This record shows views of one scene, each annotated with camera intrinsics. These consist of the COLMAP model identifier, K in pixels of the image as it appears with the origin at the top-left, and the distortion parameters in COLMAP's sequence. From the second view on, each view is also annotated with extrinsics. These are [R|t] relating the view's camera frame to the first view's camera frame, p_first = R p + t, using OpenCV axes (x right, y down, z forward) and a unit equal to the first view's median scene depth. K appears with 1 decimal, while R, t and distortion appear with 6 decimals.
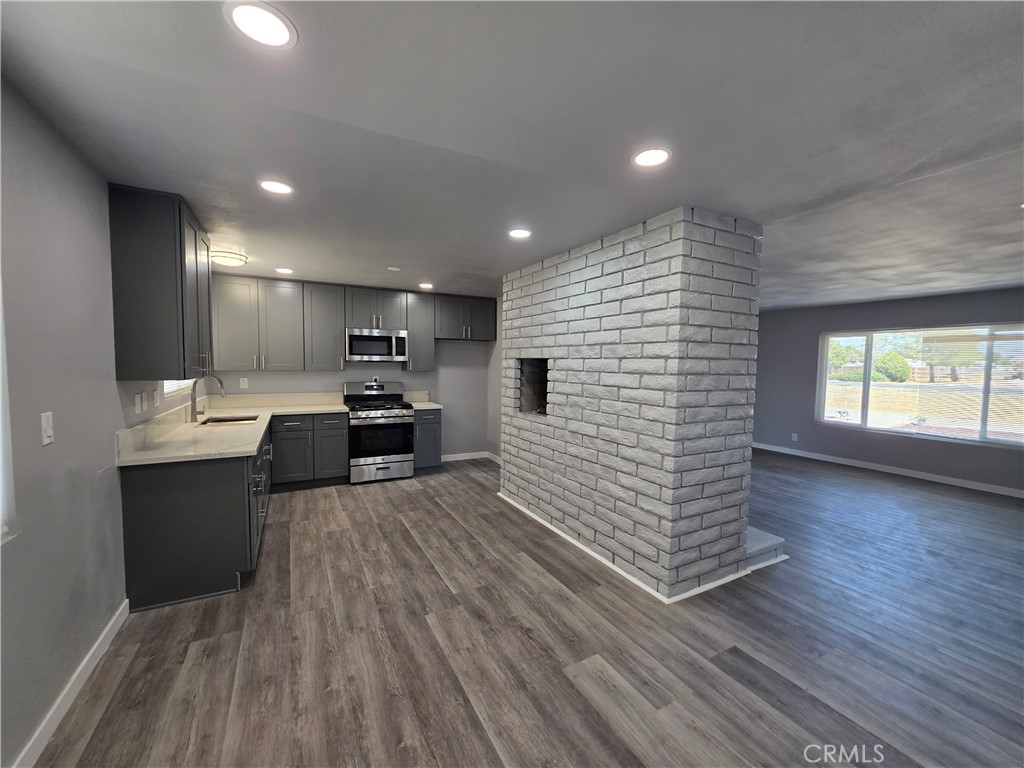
lens RADIAL K [[413.1, 0, 508.9], [0, 413.1, 386.7], [0, 0, 1]] dist [-0.000018, -0.000169]
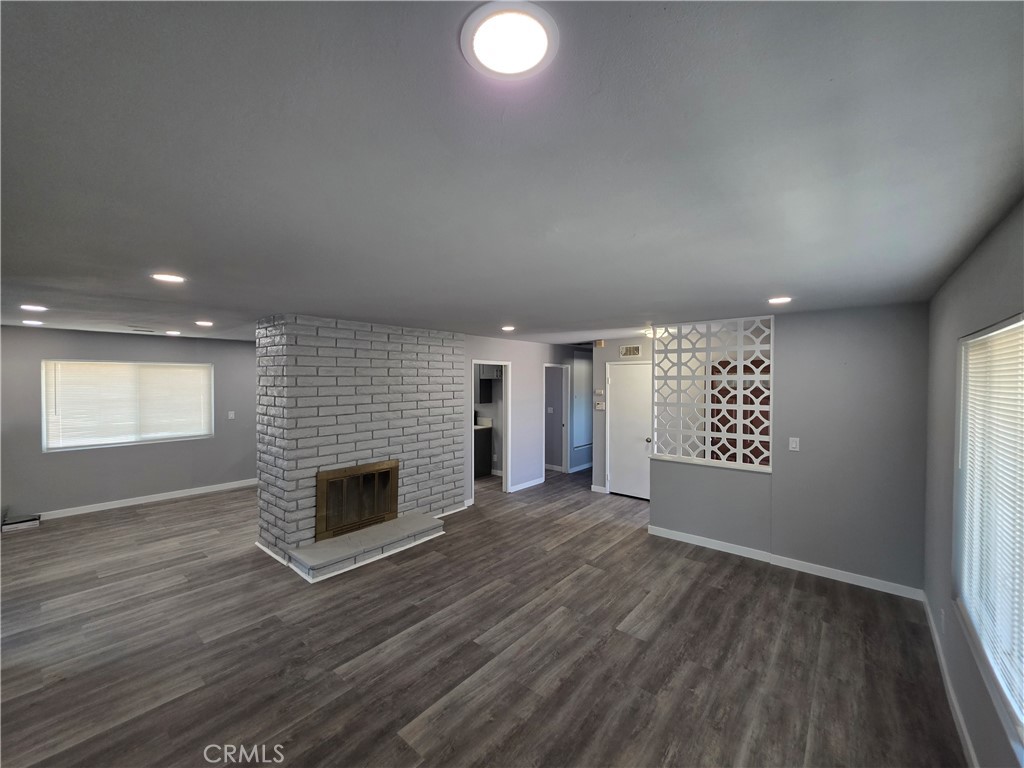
lens RADIAL K [[406.5, 0, 511.7], [0, 406.5, 393.8], [0, 0, 1]] dist [-0.000117, 0.000071]
pose [[0.377415, 0.019100, -0.925847, 2.020028], [-0.052501, 0.998621, -0.000800, -0.142930], [0.924555, 0.048909, 0.377897, 1.117783]]
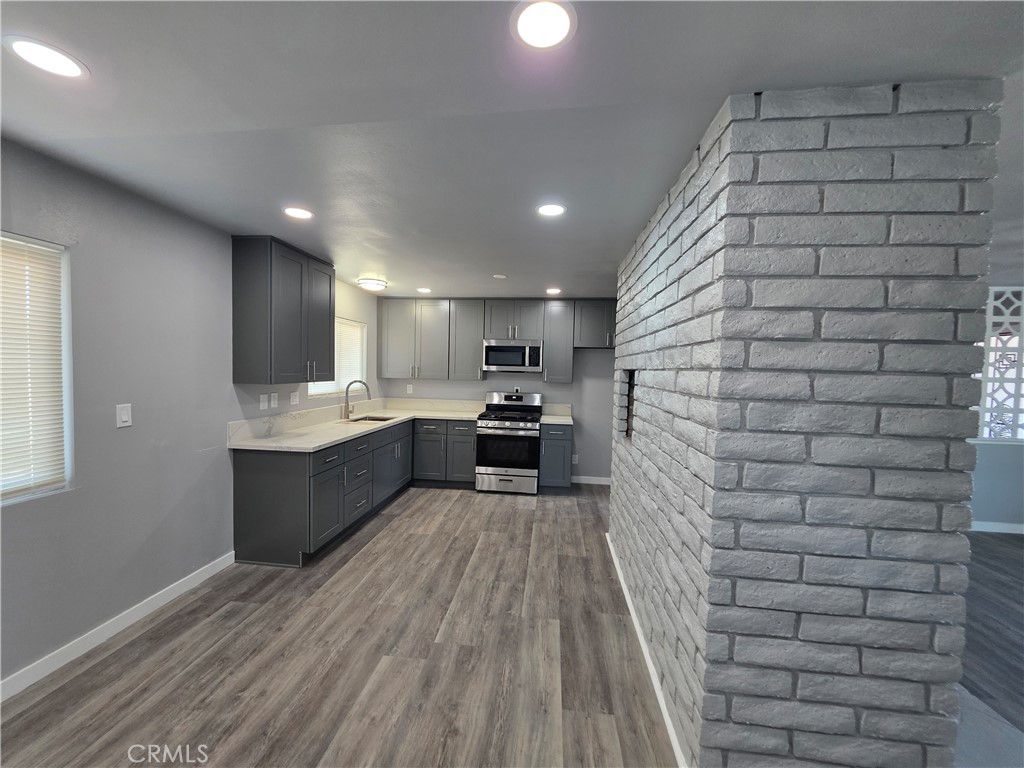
lens RADIAL K [[408.4, 0, 507.9], [0, 408.4, 385.1], [0, 0, 1]] dist [0.000475, 0.000170]
pose [[0.825753, 0.028995, -0.563286, 0.398634], [-0.046512, 0.998777, -0.016773, -0.021271], [0.562111, 0.040049, 0.826092, 0.319110]]
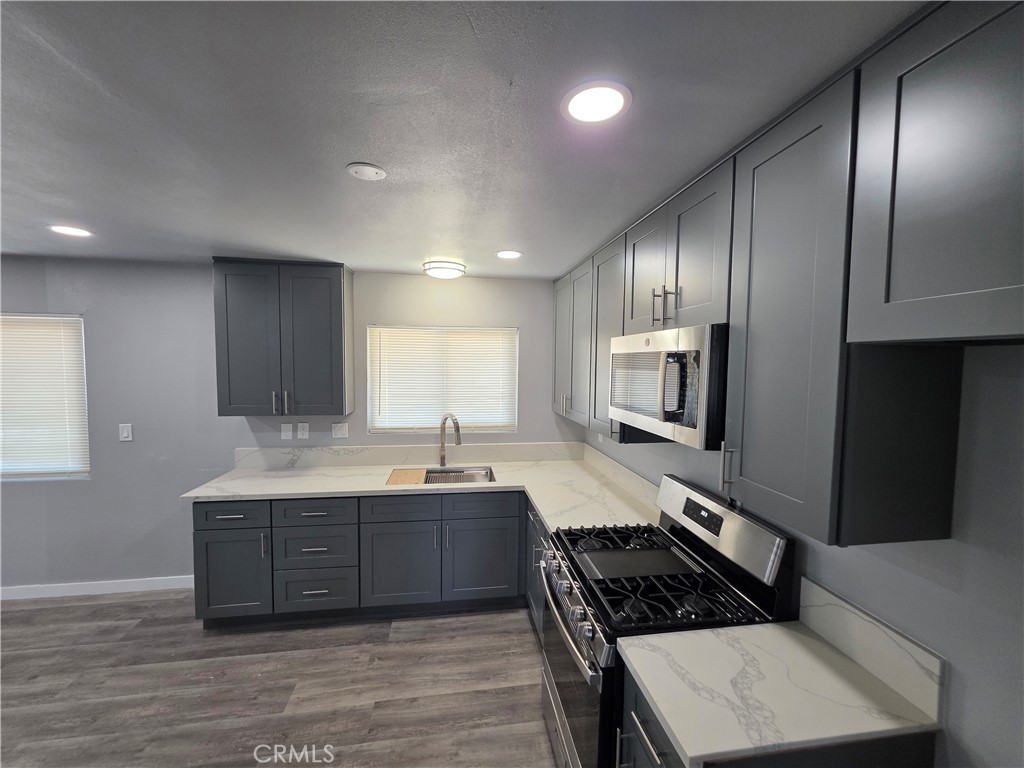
lens RADIAL K [[408.4, 0, 507.9], [0, 408.4, 385.1], [0, 0, 1]] dist [0.000475, 0.000170]
pose [[-0.324979, 0.040720, -0.944844, 0.022461], [-0.071853, 0.995122, 0.067601, -0.194050], [0.942988, 0.089859, -0.320467, 1.733251]]
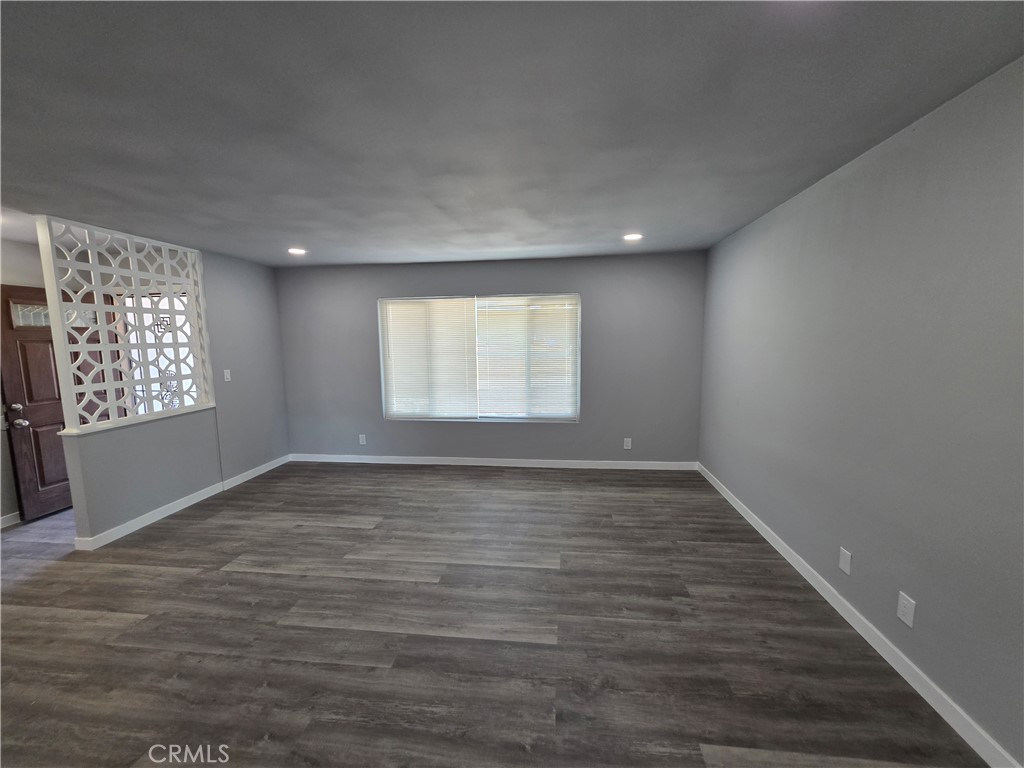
lens RADIAL K [[414.7, 0, 511.5], [0, 414.7, 387.3], [0, 0, 1]] dist [-0.000253, 0.000137]
pose [[0.573142, -0.120460, 0.810554, 0.567384], [0.071118, 0.992716, 0.097244, -0.058188], [-0.816364, 0.001910, 0.577534, 0.782590]]
